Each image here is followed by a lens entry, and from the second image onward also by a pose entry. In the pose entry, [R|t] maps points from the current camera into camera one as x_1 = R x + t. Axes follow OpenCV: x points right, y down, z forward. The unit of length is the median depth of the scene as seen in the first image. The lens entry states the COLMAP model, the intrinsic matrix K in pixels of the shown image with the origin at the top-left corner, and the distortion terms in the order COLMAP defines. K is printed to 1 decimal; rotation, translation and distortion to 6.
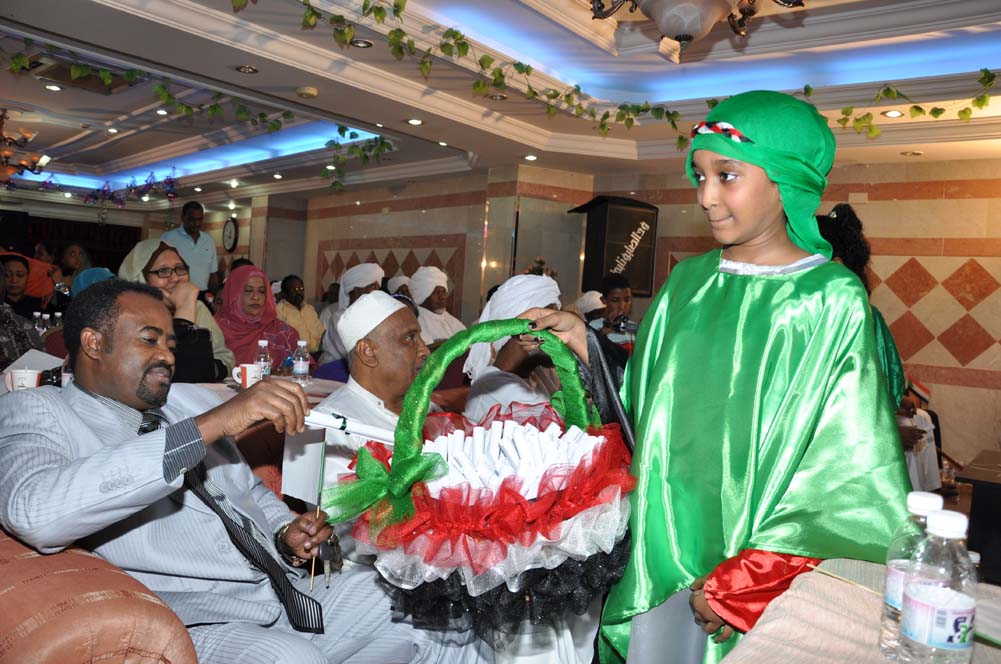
lens RADIAL K [[788.0, 0, 500.5], [0, 788.0, 332.0], [0, 0, 1]] dist [-0.167019, 0.148507]
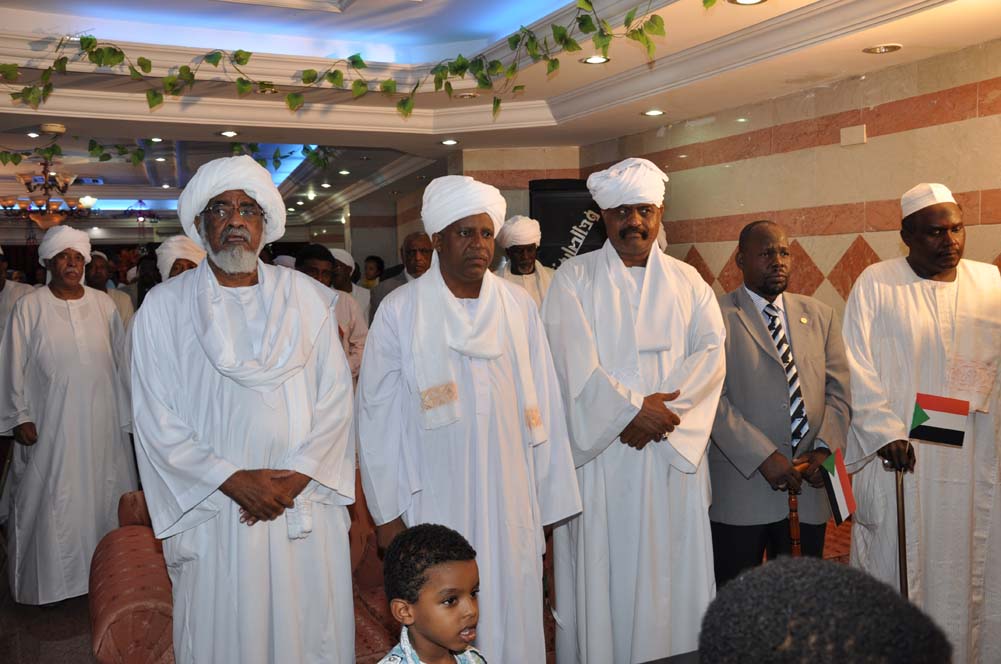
lens RADIAL K [[906.6, 0, 499.5], [0, 906.6, 344.5], [0, 0, 1]] dist [-0.104235, 0.162481]
pose [[0.888386, -0.044853, -0.456901, 0.536833], [0.061037, 0.997921, 0.020714, -0.046396], [0.455022, -0.046290, 0.889276, 0.260073]]
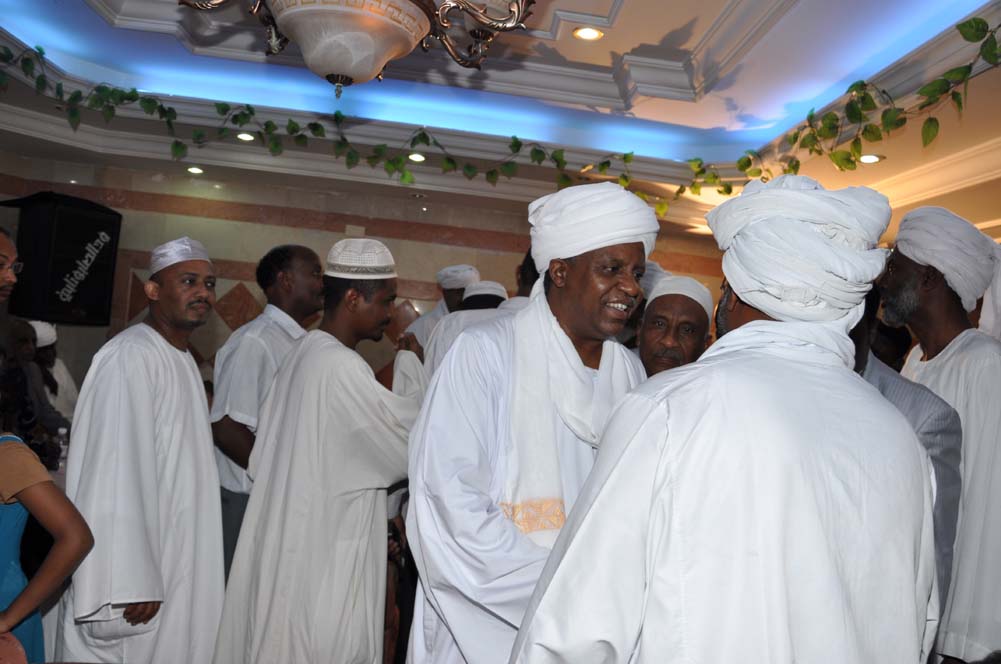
lens RADIAL K [[788.0, 0, 500.5], [0, 788.0, 332.0], [0, 0, 1]] dist [-0.167019, 0.148507]
pose [[0.729488, 0.015674, 0.683814, -0.053827], [-0.040639, 0.998964, 0.020456, -0.079403], [-0.682785, -0.042712, 0.729370, 0.175703]]
